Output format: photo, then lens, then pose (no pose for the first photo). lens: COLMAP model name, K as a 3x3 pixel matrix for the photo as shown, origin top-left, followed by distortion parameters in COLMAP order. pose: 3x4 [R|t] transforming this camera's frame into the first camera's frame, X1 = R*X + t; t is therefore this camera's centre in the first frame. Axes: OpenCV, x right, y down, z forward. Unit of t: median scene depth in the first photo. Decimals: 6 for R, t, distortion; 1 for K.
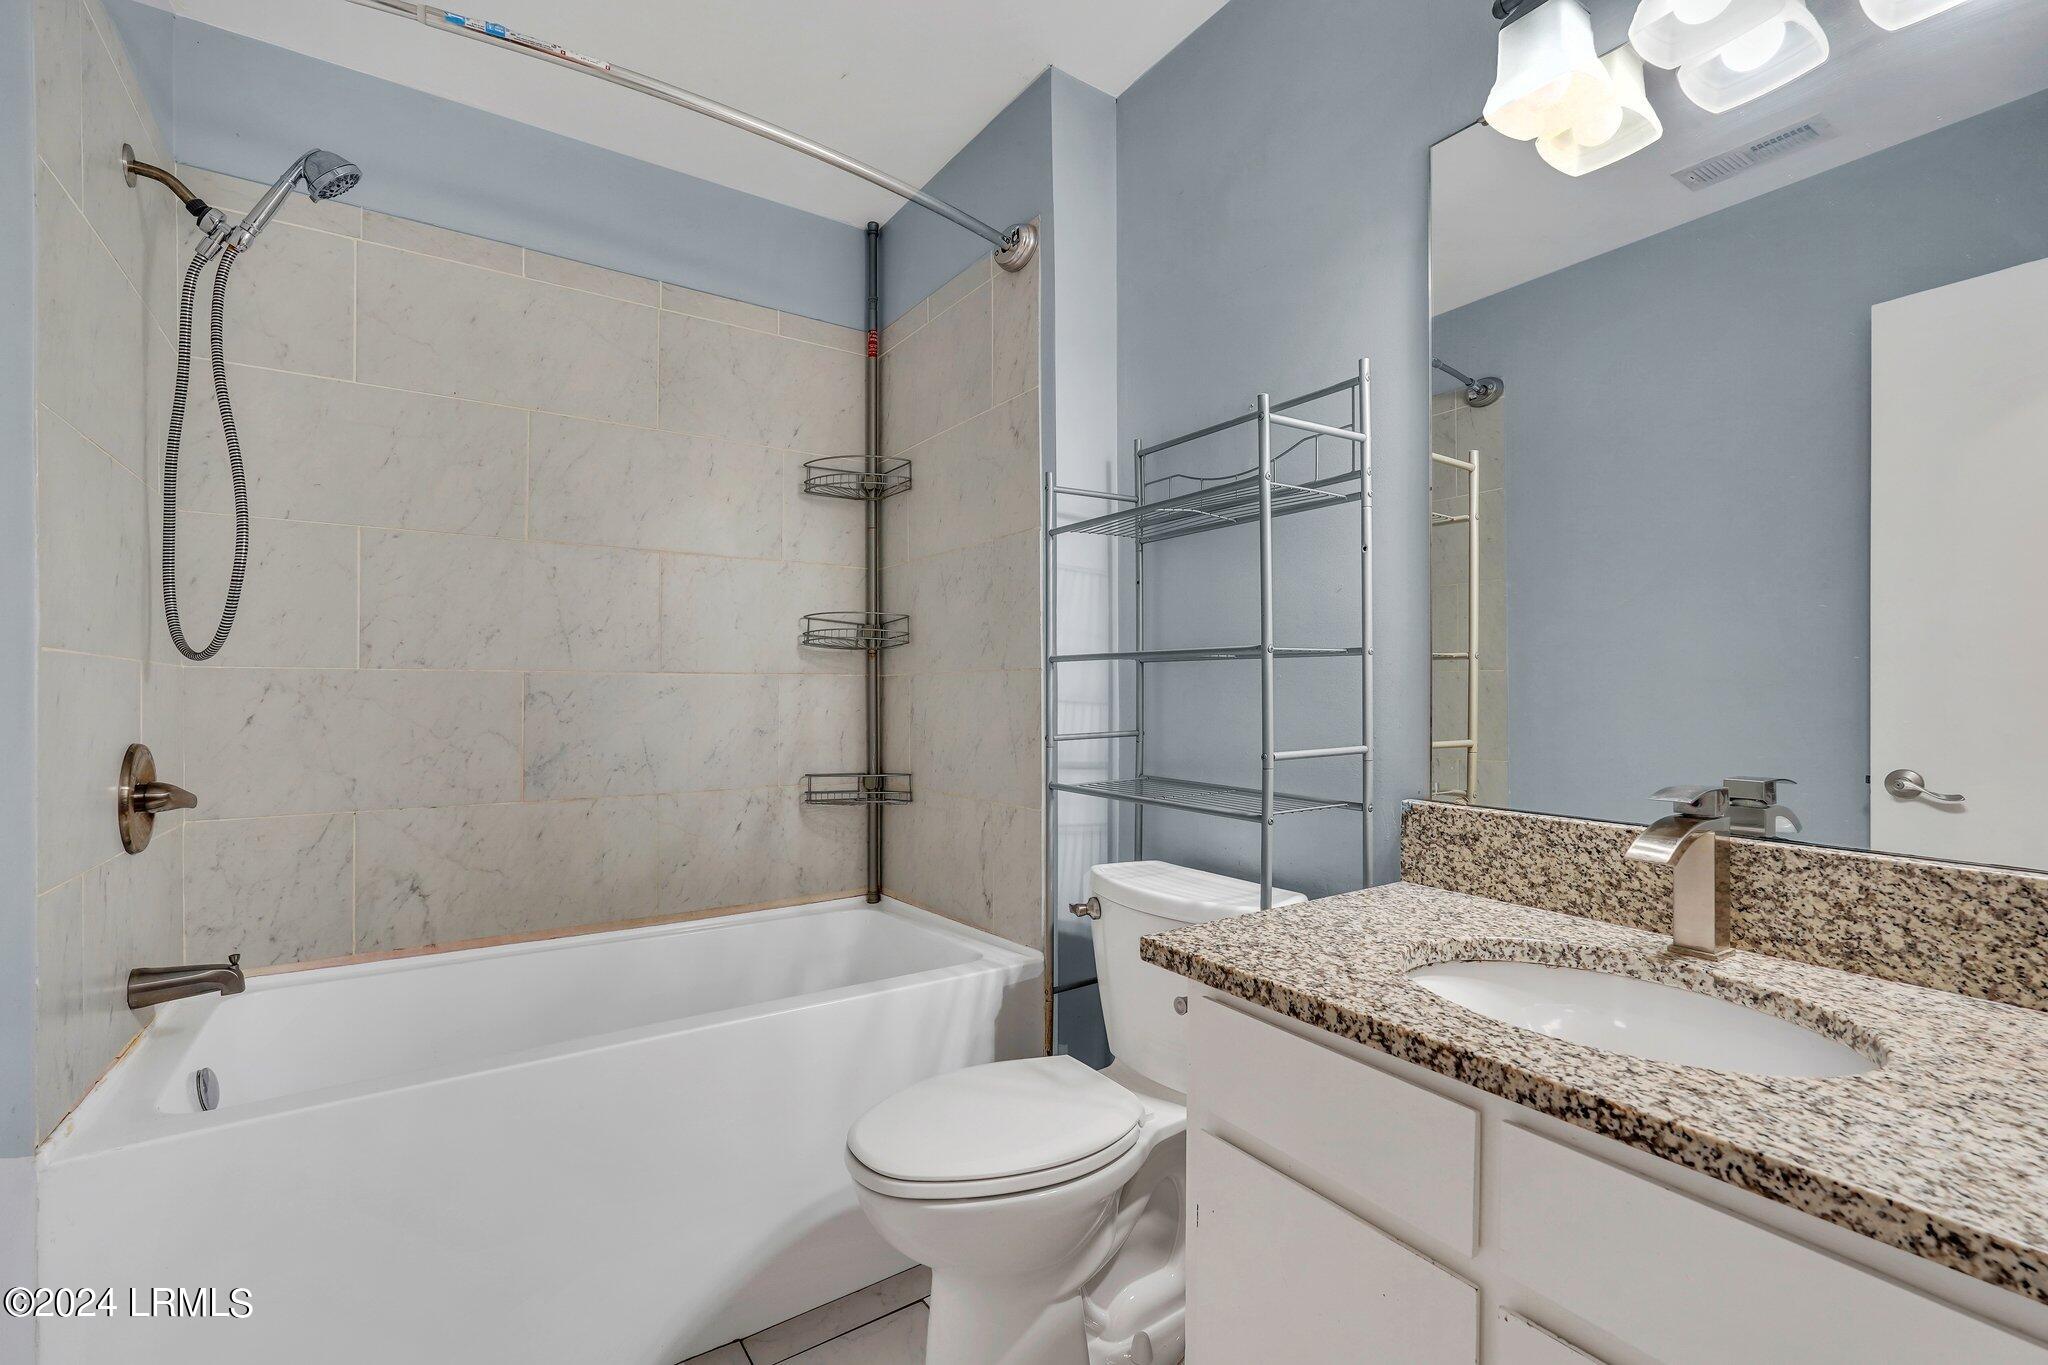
lens RADIAL K [[897.5, 0, 1036.0], [0, 897.5, 682.1], [0, 0, 1]] dist [-0.008895, 0.001696]
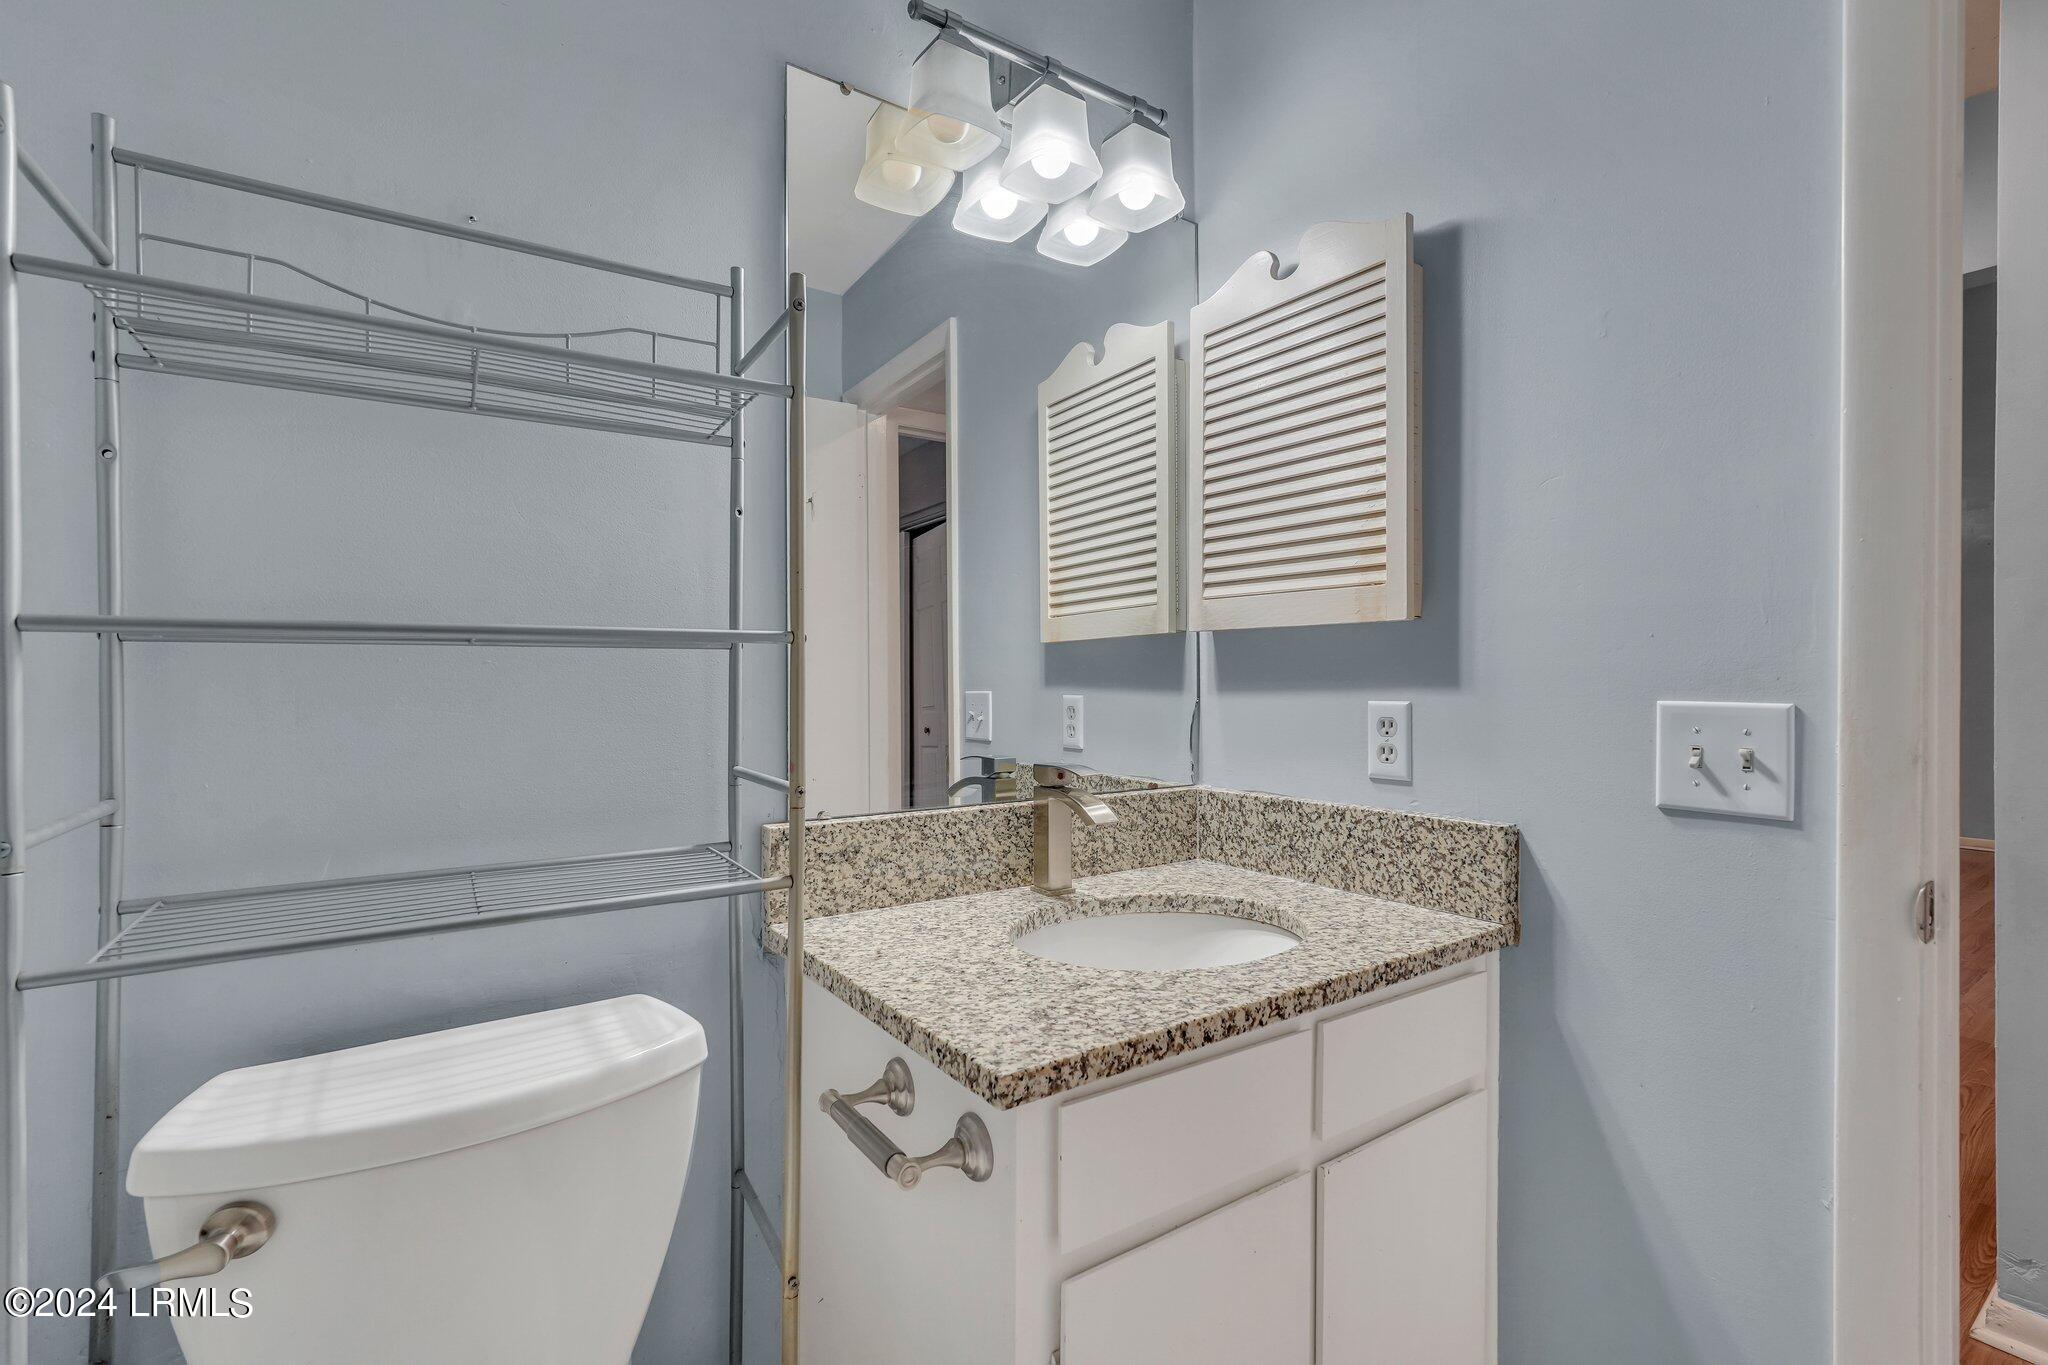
lens RADIAL K [[897.5, 0, 1024.3], [0, 897.5, 683.7], [0, 0, 1]] dist [-0.008895, 0.001696]
pose [[0.006189, -0.004628, 0.999970, -0.533580], [0.000280, 0.999989, 0.004627, -0.005587], [-0.999981, 0.000251, 0.006190, 0.977852]]
